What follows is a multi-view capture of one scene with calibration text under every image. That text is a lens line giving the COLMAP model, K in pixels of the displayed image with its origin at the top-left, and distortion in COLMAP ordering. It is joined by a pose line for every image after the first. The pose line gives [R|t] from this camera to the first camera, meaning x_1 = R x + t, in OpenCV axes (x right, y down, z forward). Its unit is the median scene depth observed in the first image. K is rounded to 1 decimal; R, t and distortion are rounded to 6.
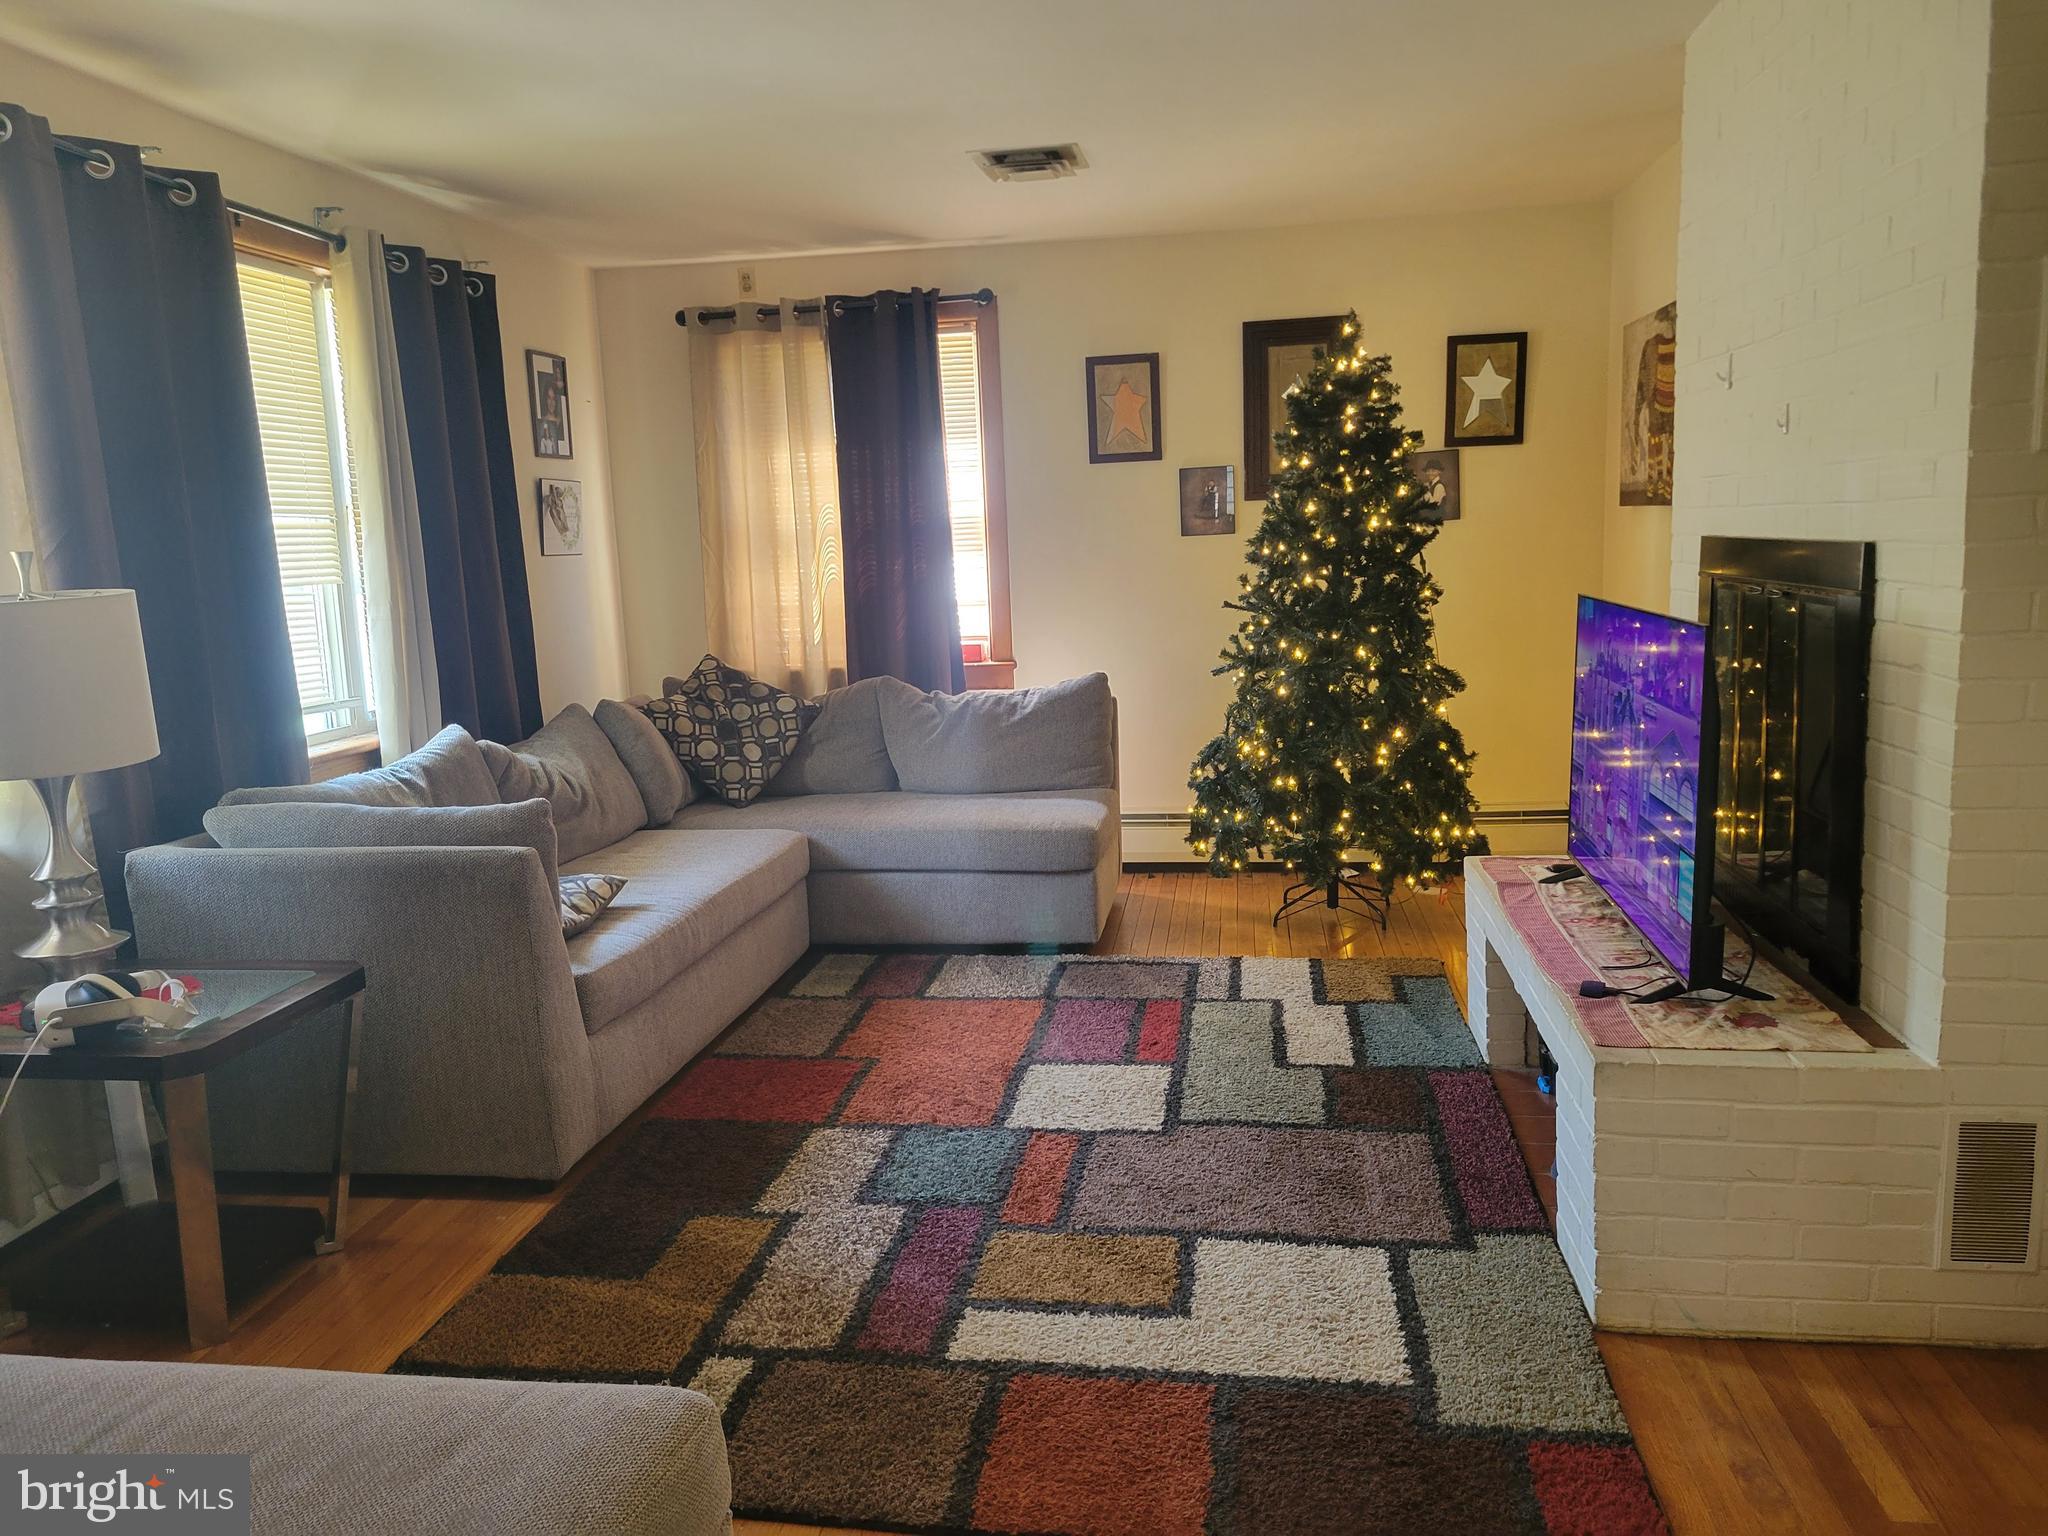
lens RADIAL K [[1542.5, 0, 1022.2], [0, 1542.5, 770.5], [0, 0, 1]] dist [0.012126, 0.003831]
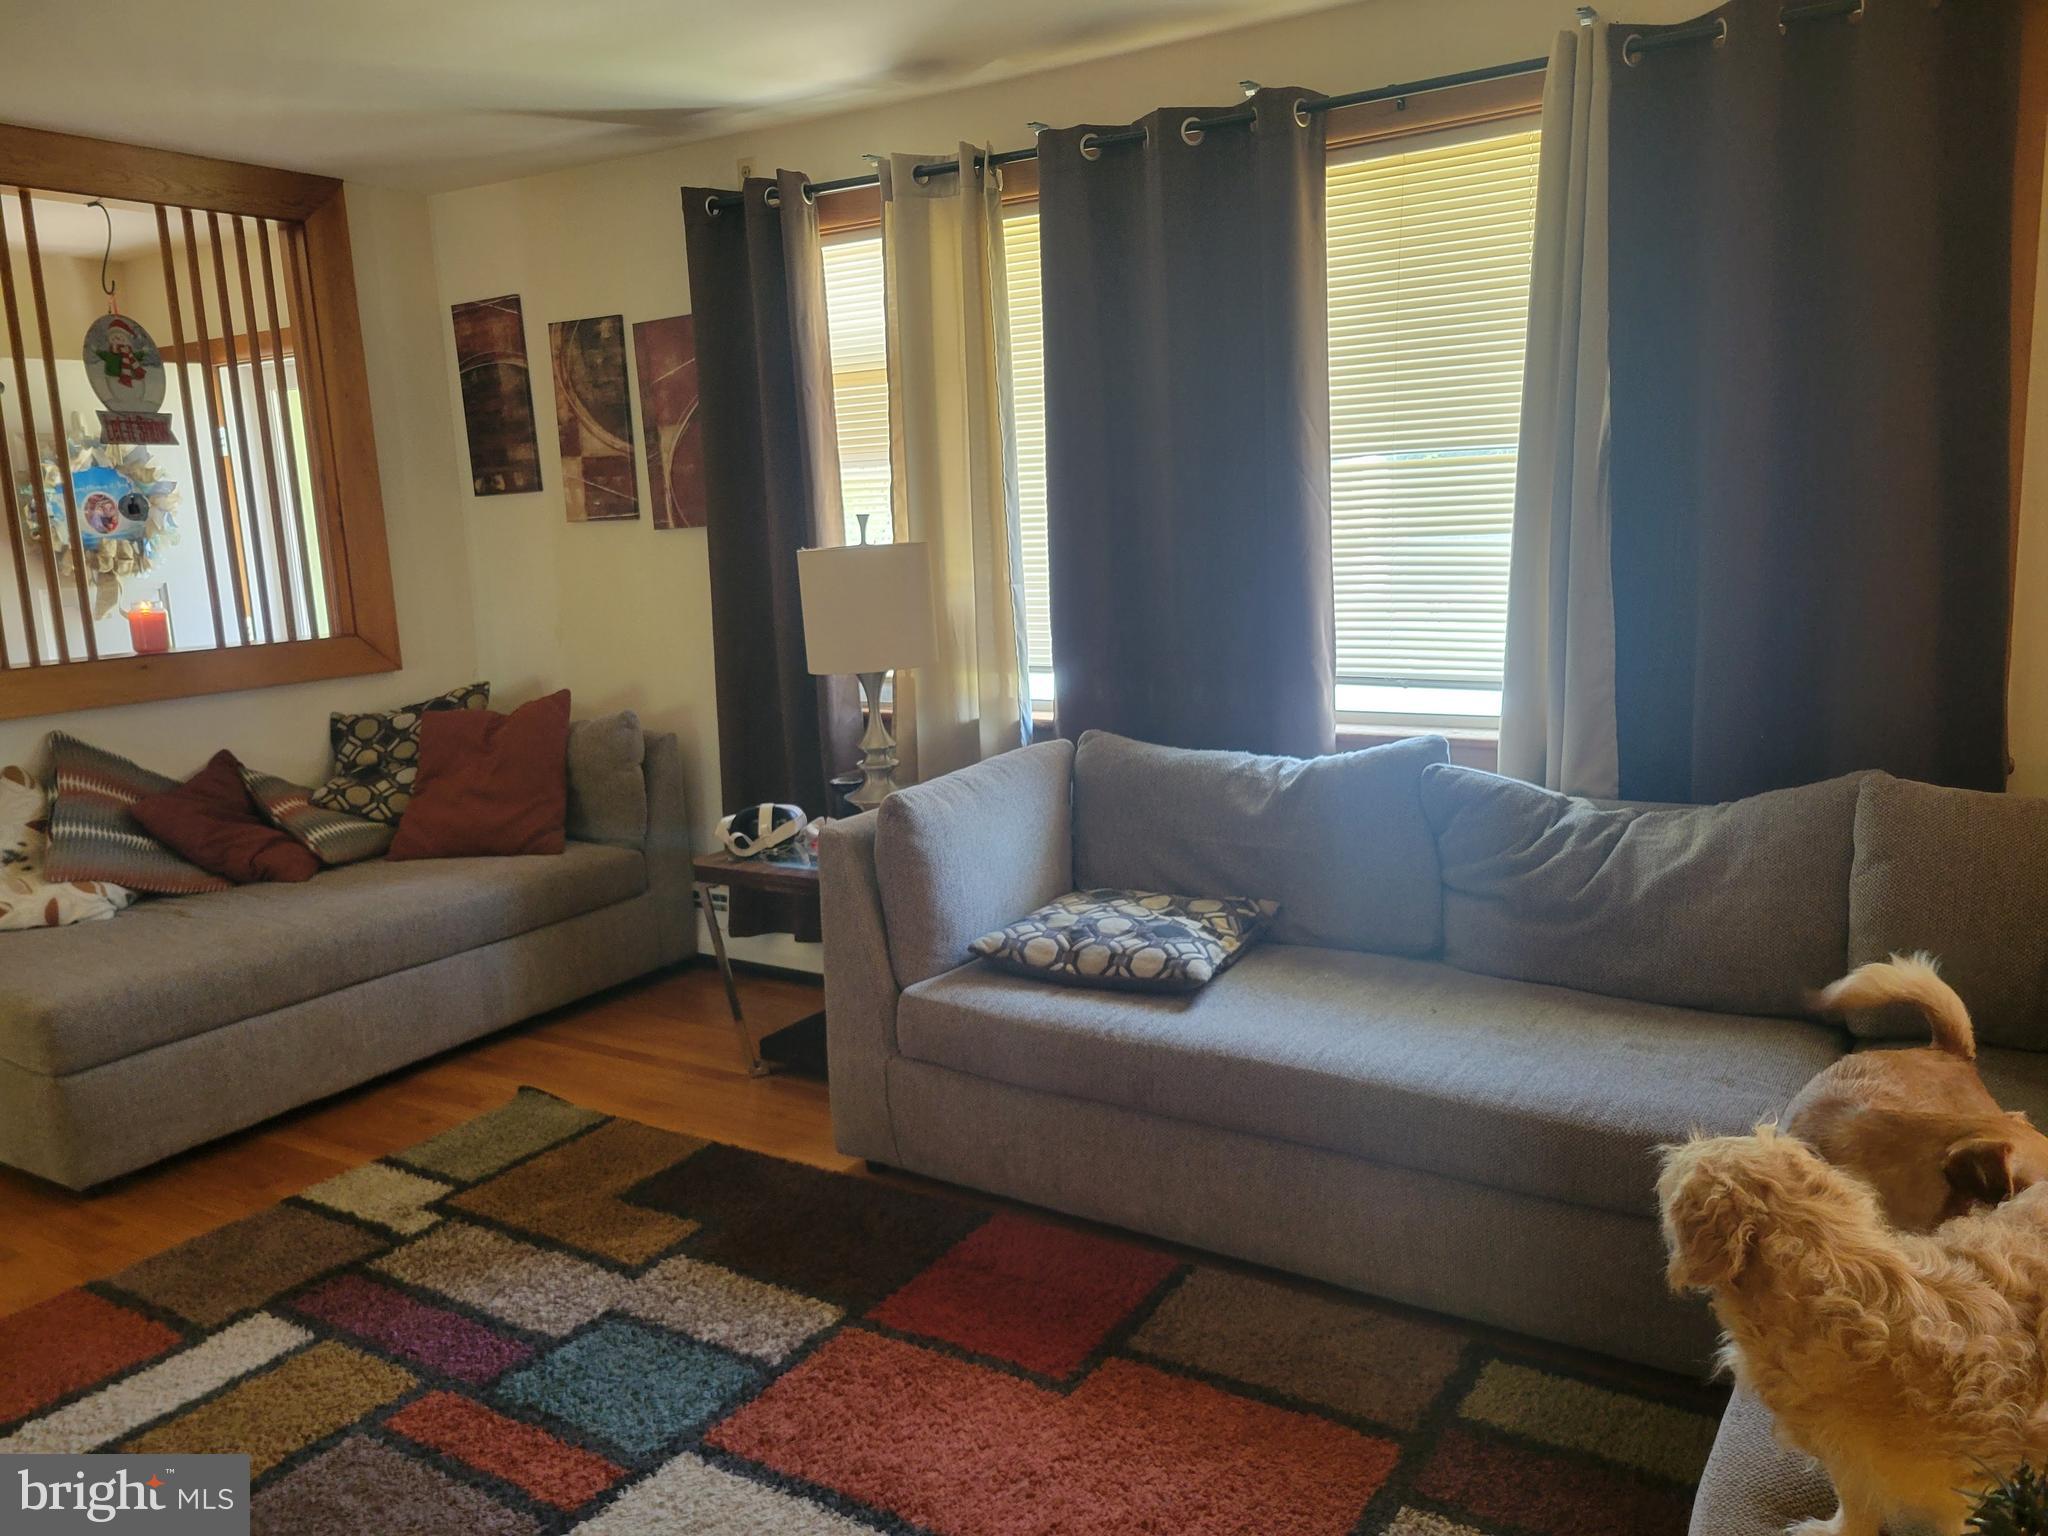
lens RADIAL K [[1542.5, 0, 1020.8], [0, 1542.5, 768.3], [0, 0, 1]] dist [0.012126, 0.003831]
pose [[-0.410346, 0.203940, -0.888833, 0.518971], [-0.087741, 0.961322, 0.261079, -0.262808], [0.907699, 0.185120, -0.376581, 1.525554]]
